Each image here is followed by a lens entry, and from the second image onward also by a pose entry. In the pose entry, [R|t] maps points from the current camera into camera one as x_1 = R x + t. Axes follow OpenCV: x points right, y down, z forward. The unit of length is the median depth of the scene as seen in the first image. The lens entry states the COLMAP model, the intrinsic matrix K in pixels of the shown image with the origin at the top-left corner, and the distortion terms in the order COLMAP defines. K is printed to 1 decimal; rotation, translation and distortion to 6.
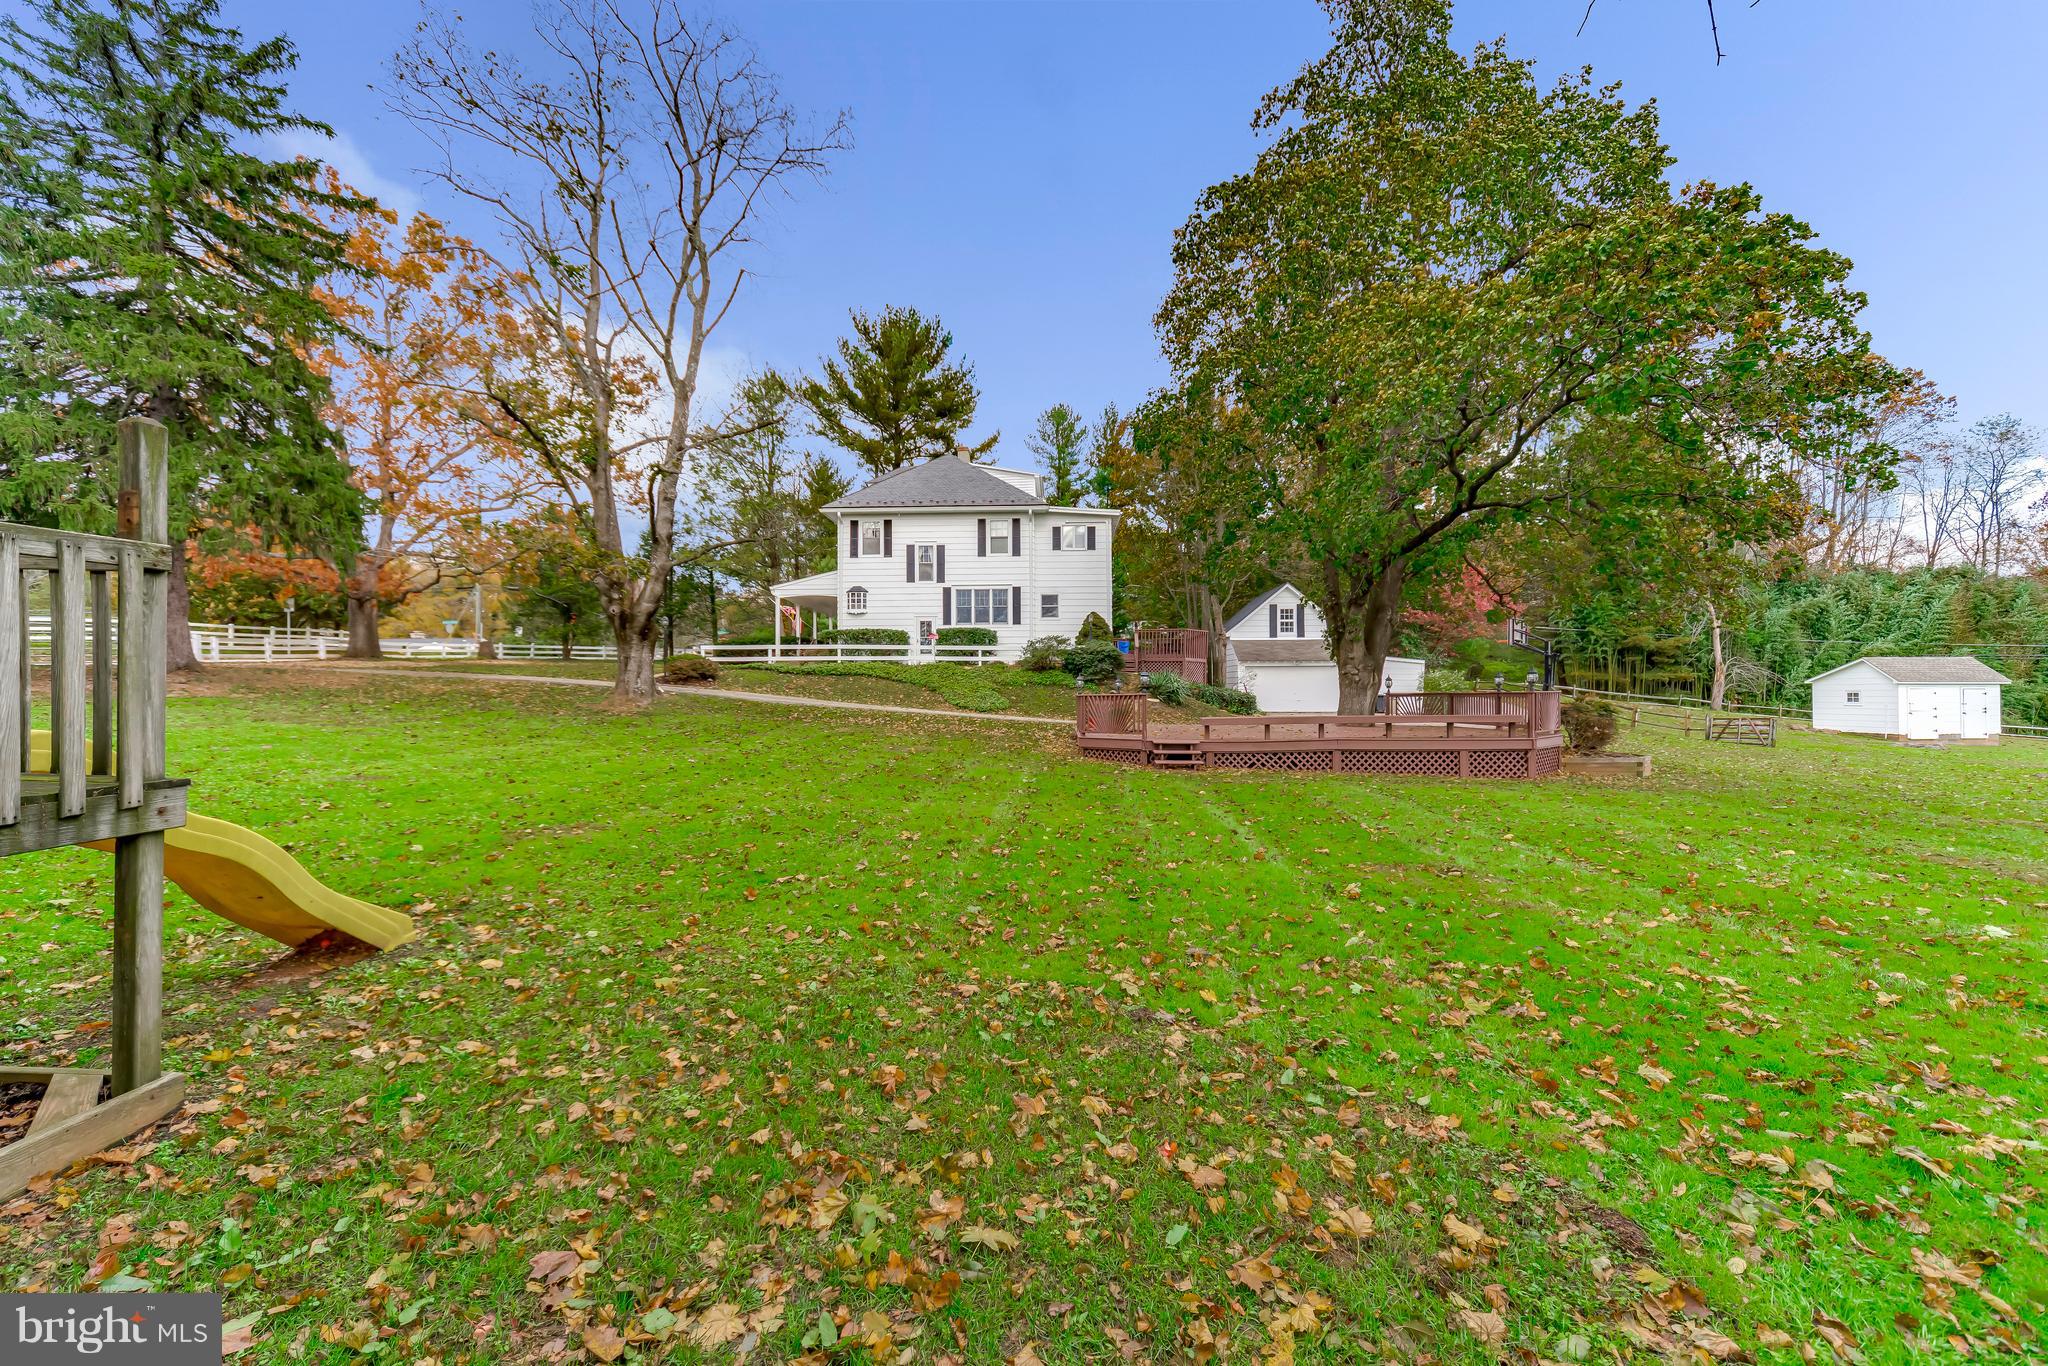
lens RADIAL K [[930.0, 0, 1029.5], [0, 930.0, 683.6], [0, 0, 1]] dist [-0.000525, -0.000008]
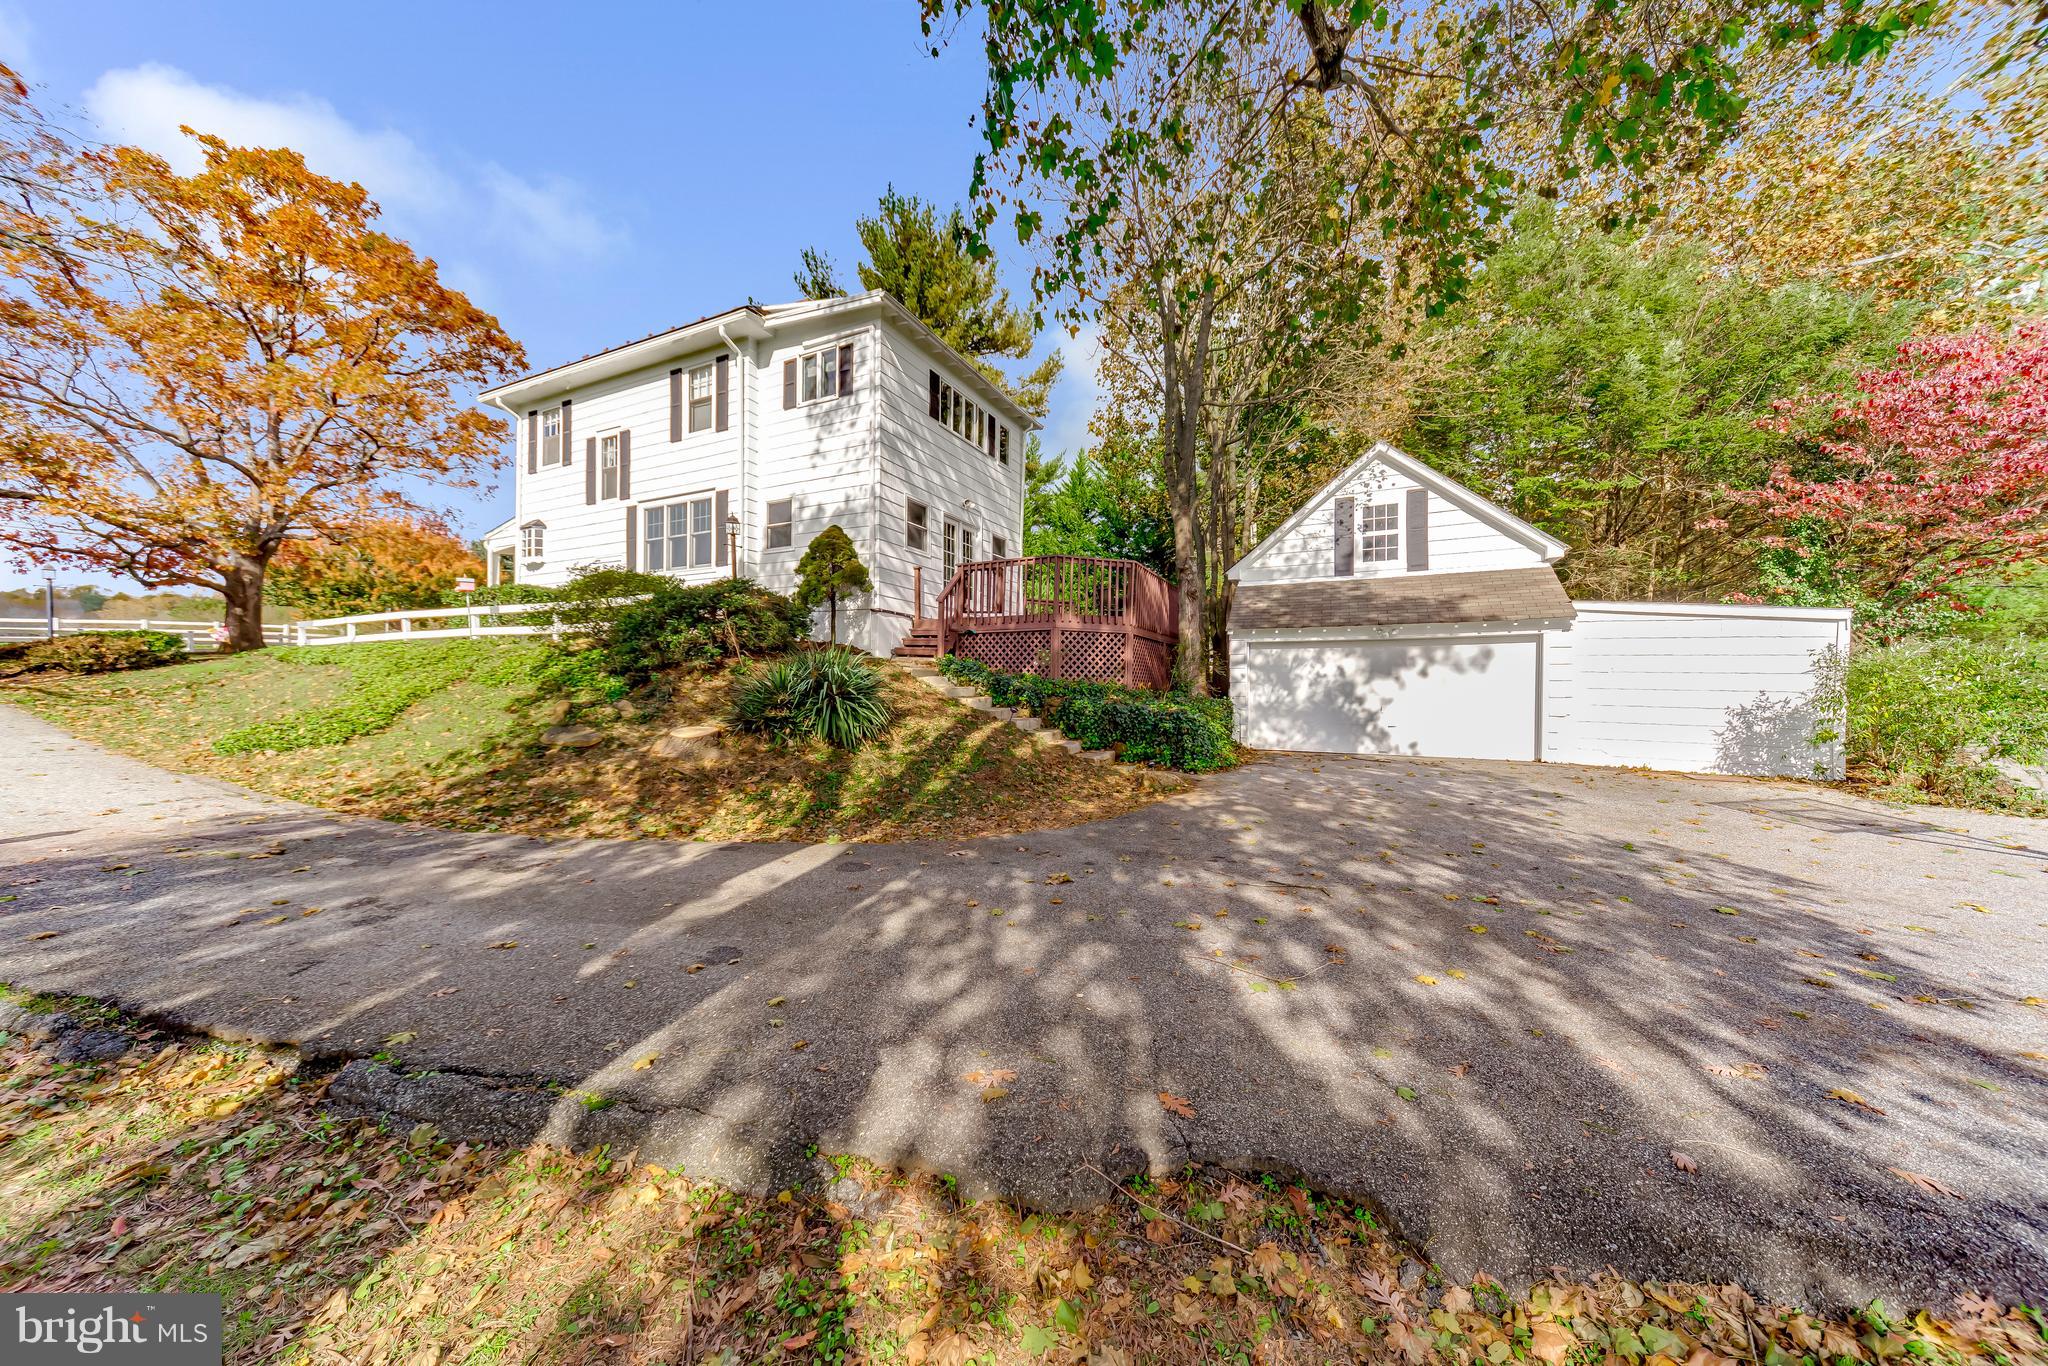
lens RADIAL K [[676.9, 0, 1029.8], [0, 676.9, 688.9], [0, 0, 1]] dist [0.002259, 0.000142]
pose [[0.896794, 0.005700, -0.442412, 0.304569], [-0.006632, 0.999978, -0.000560, 0.004545], [0.442399, 0.003436, 0.896812, 0.736839]]
